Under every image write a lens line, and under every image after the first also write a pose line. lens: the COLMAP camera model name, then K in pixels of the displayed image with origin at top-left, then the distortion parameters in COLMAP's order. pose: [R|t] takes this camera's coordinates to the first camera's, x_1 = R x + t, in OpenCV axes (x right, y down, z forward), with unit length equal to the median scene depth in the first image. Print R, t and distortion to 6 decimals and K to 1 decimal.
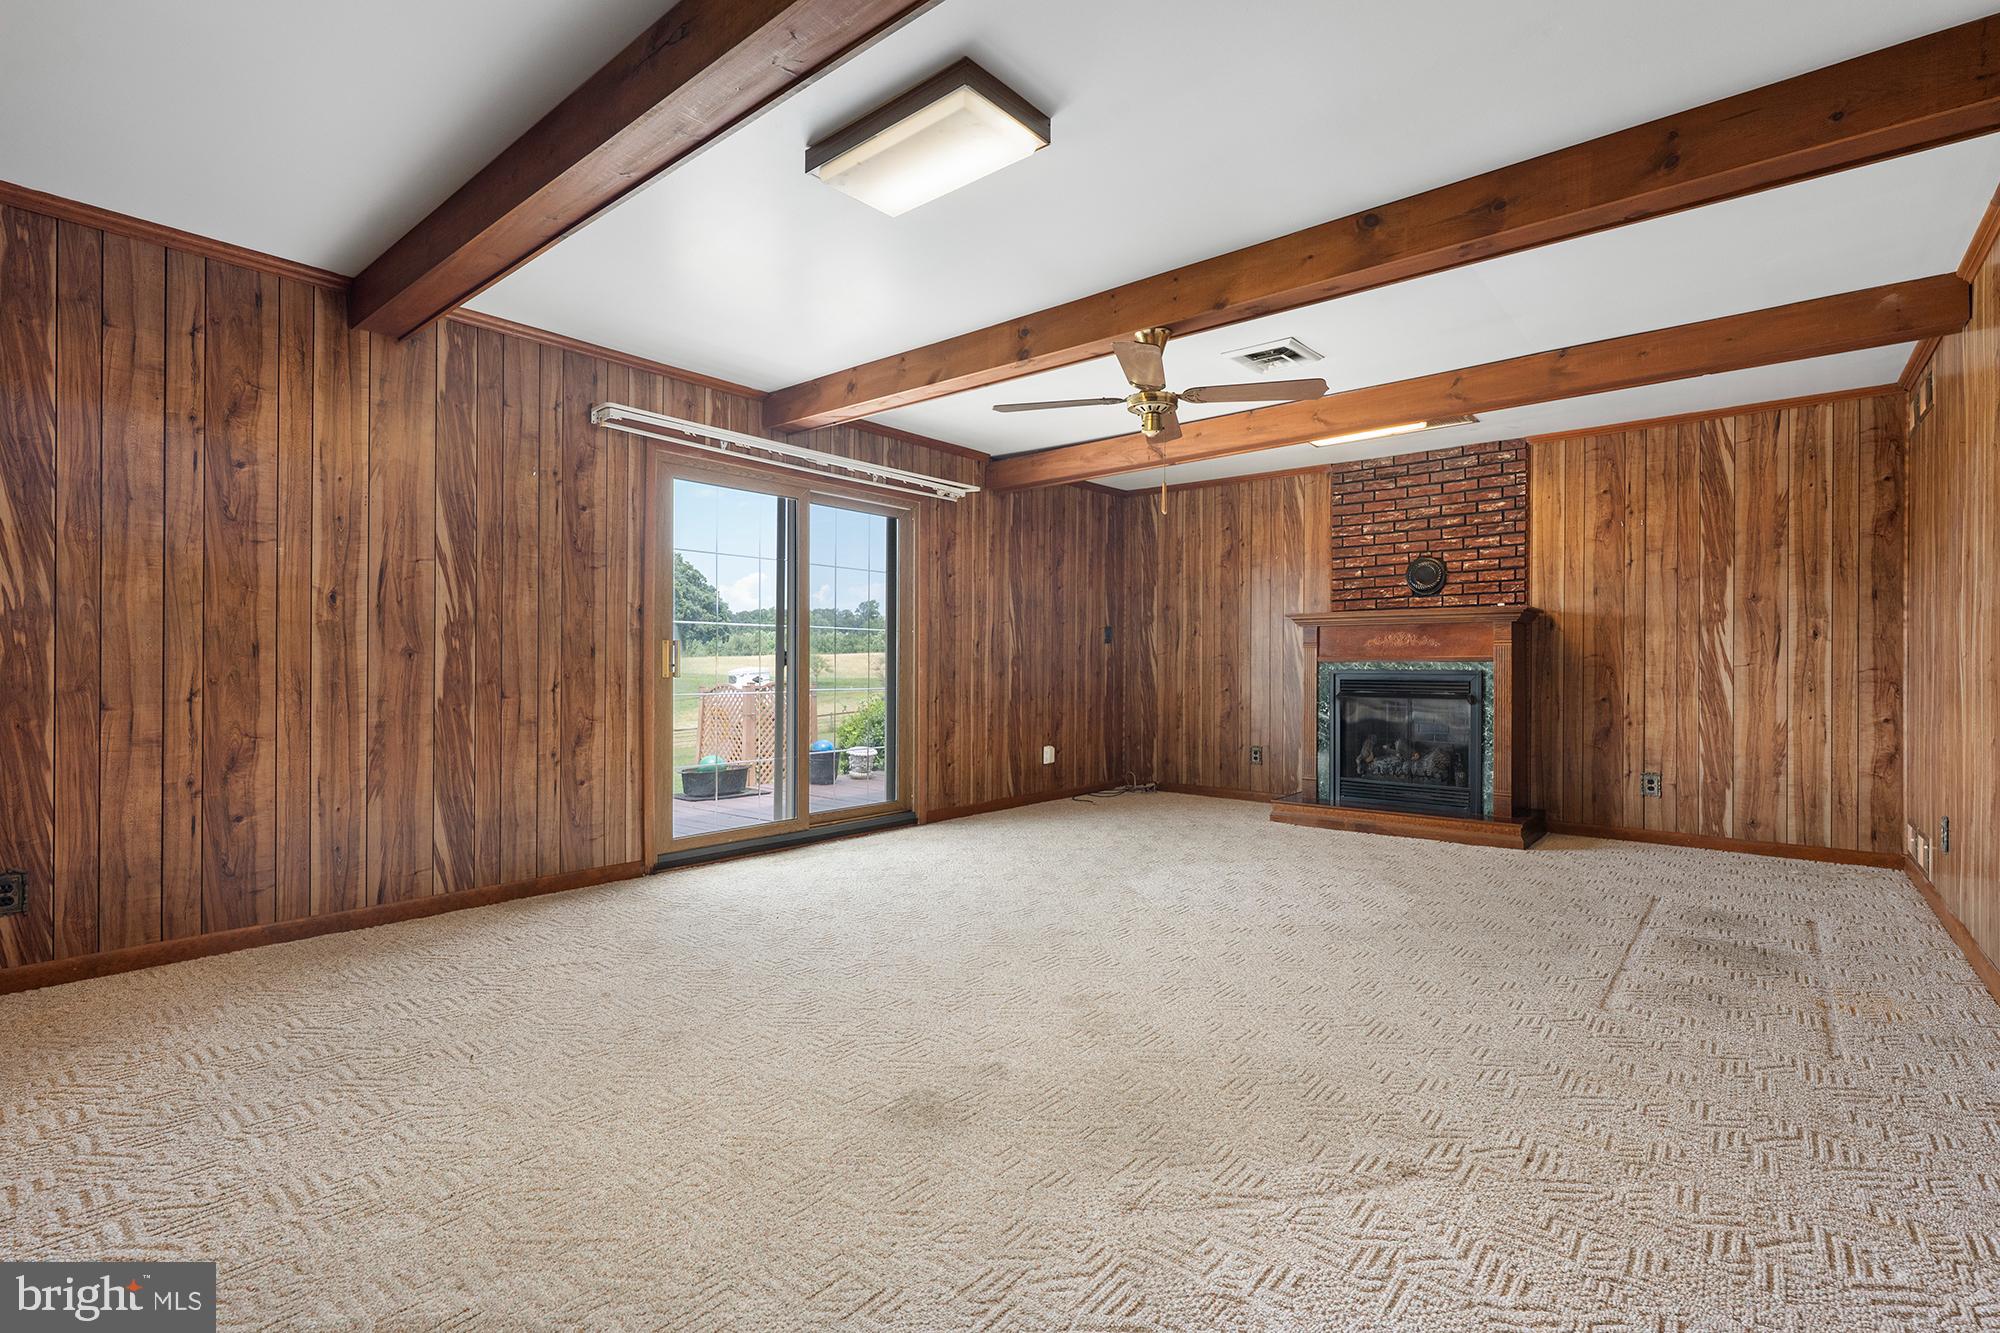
lens RADIAL K [[909.7, 0, 992.5], [0, 909.7, 670.2], [0, 0, 1]] dist [-0.001513, 0.000617]
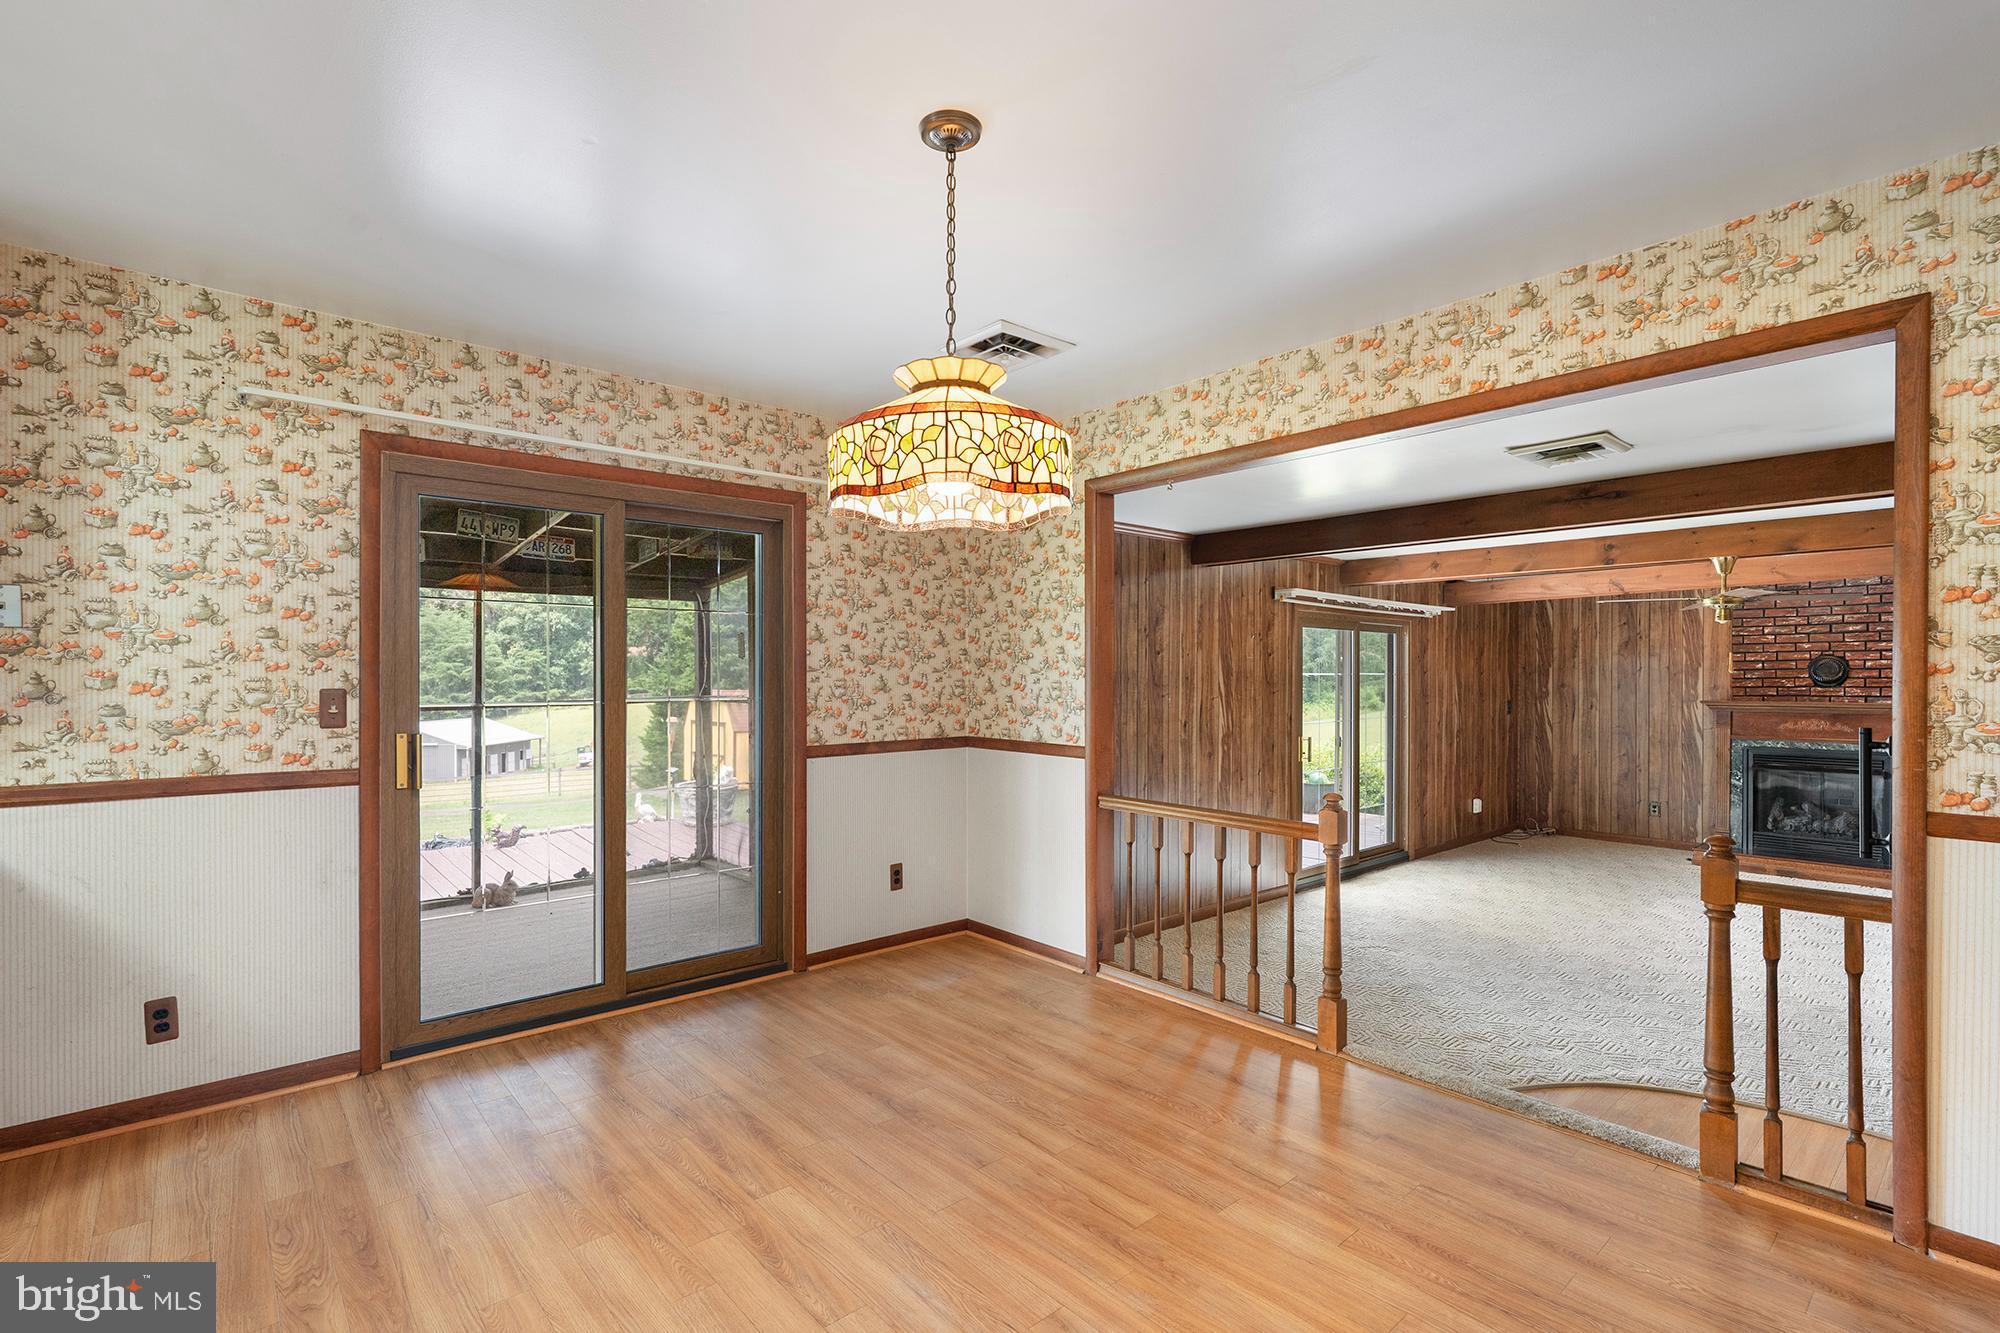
lens RADIAL K [[909.7, 0, 995.5], [0, 909.7, 685.7], [0, 0, 1]] dist [-0.001513, 0.000617]
pose [[0.987461, -0.001459, -0.157857, -0.444840], [0.001632, 0.999998, 0.000966, -0.085308], [0.157856, -0.001212, 0.987461, -0.399895]]
